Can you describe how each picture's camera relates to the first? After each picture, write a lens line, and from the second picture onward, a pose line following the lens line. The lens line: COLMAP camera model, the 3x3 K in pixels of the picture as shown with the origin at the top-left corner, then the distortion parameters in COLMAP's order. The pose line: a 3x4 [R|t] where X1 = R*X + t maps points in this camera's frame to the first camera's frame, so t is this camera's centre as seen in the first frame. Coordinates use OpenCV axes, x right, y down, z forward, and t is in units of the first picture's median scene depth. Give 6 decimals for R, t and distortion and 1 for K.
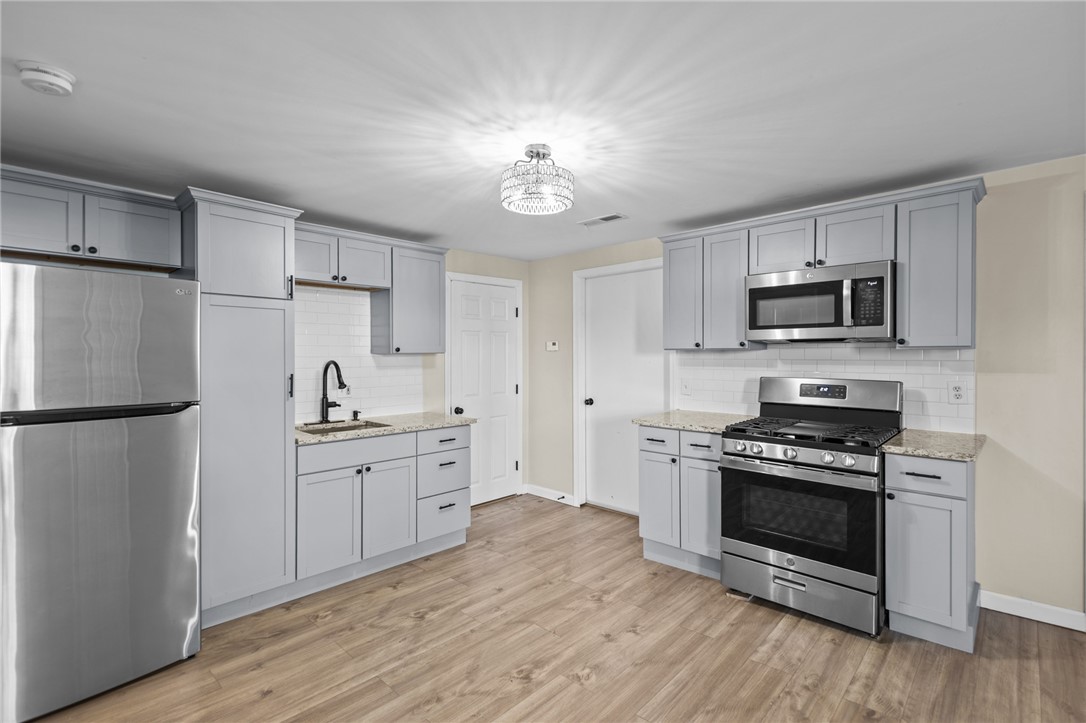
lens RADIAL K [[494.9, 0, 544.8], [0, 494.9, 351.4], [0, 0, 1]] dist [0.004803, -0.000643]
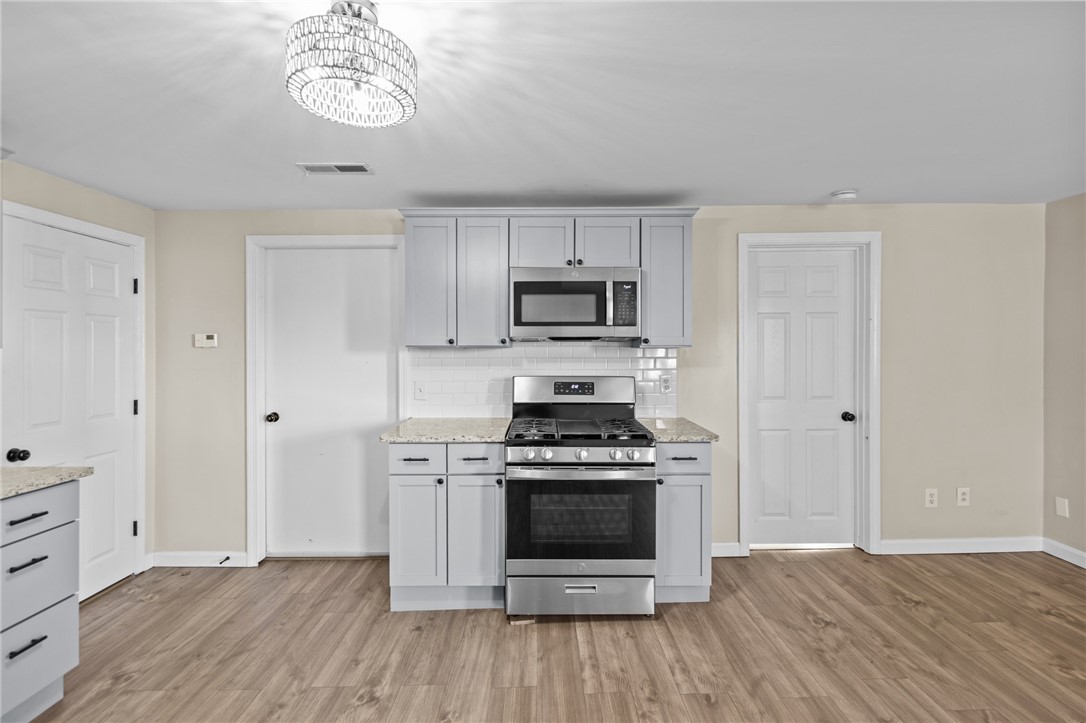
lens RADIAL K [[494.9, 0, 544.8], [0, 494.9, 351.4], [0, 0, 1]] dist [0.004803, -0.000643]
pose [[0.726621, 0.004738, 0.687022, -0.189407], [-0.004611, 0.999987, -0.002020, 0.005942], [-0.687023, -0.001700, 0.726634, 0.301267]]
